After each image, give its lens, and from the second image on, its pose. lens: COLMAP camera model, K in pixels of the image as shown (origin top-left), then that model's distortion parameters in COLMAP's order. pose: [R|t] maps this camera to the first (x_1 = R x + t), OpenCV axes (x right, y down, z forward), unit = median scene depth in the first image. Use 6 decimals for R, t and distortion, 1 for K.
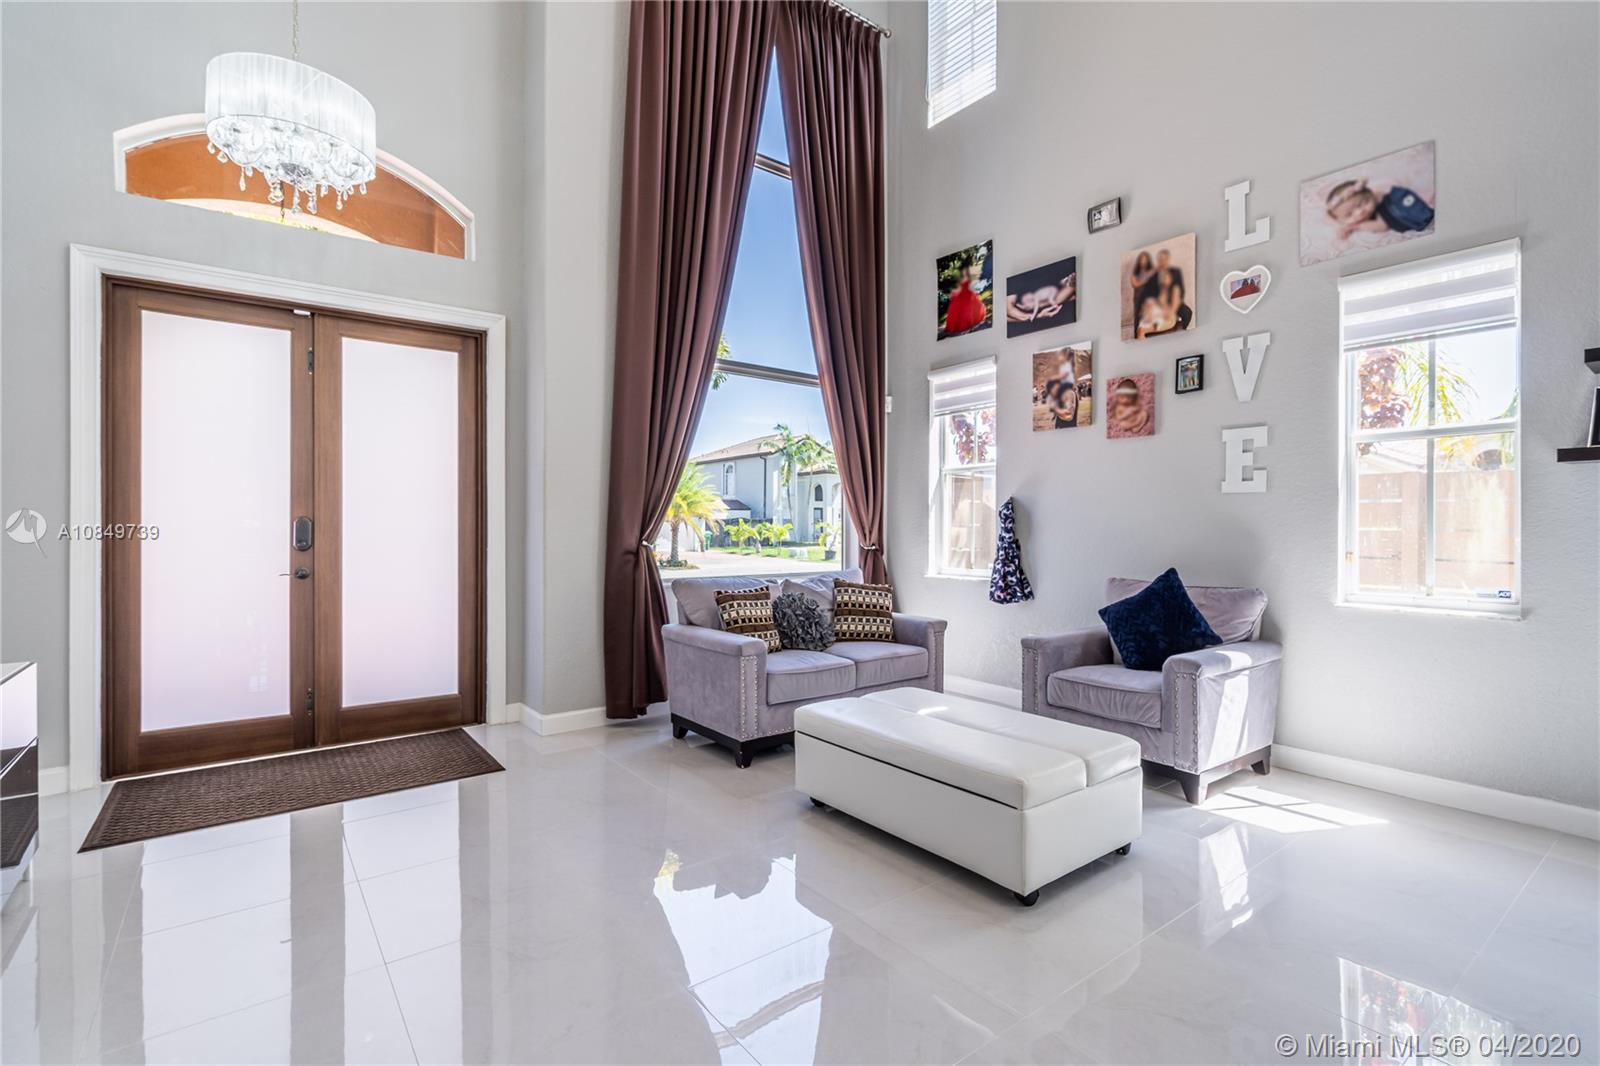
lens RADIAL K [[734.5, 0, 790.4], [0, 734.5, 537.6], [0, 0, 1]] dist [-0.007048, 0.003444]
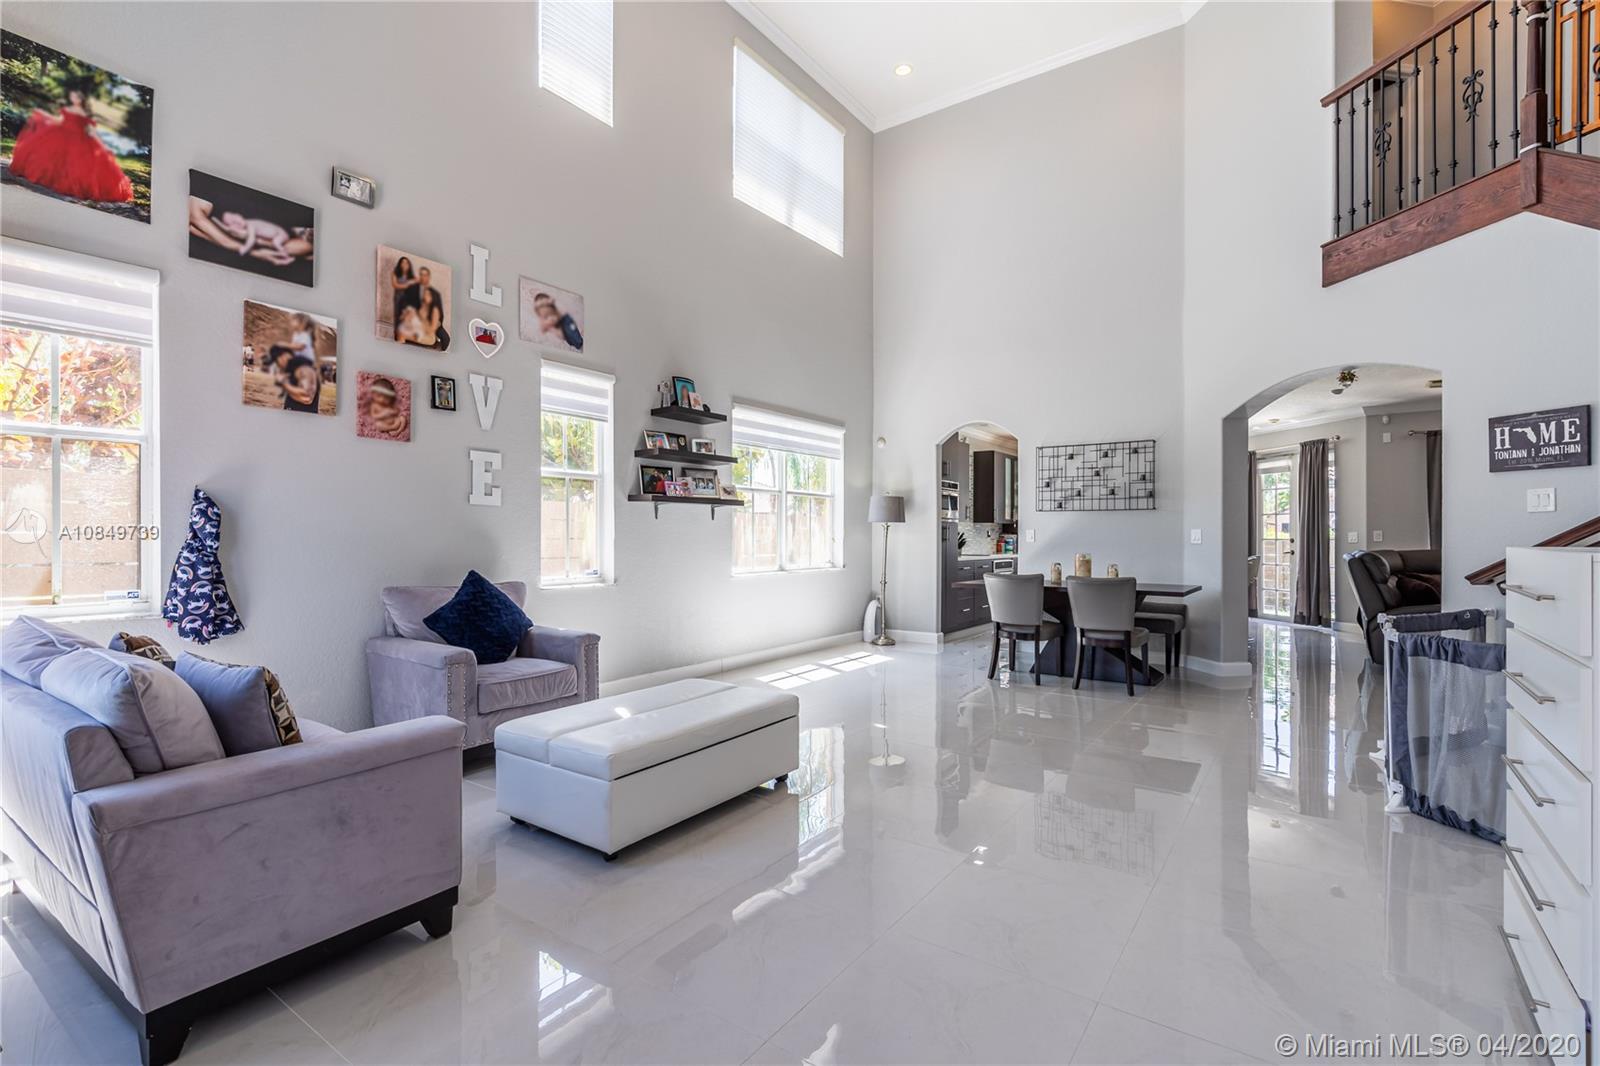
lens RADIAL K [[734.5, 0, 826.0], [0, 734.5, 535.8], [0, 0, 1]] dist [-0.007048, 0.003444]
pose [[-0.336230, -0.006804, 0.941755, -0.611875], [0.006977, 0.999928, 0.009715, -0.016060], [-0.941754, 0.009837, -0.336158, 0.754111]]
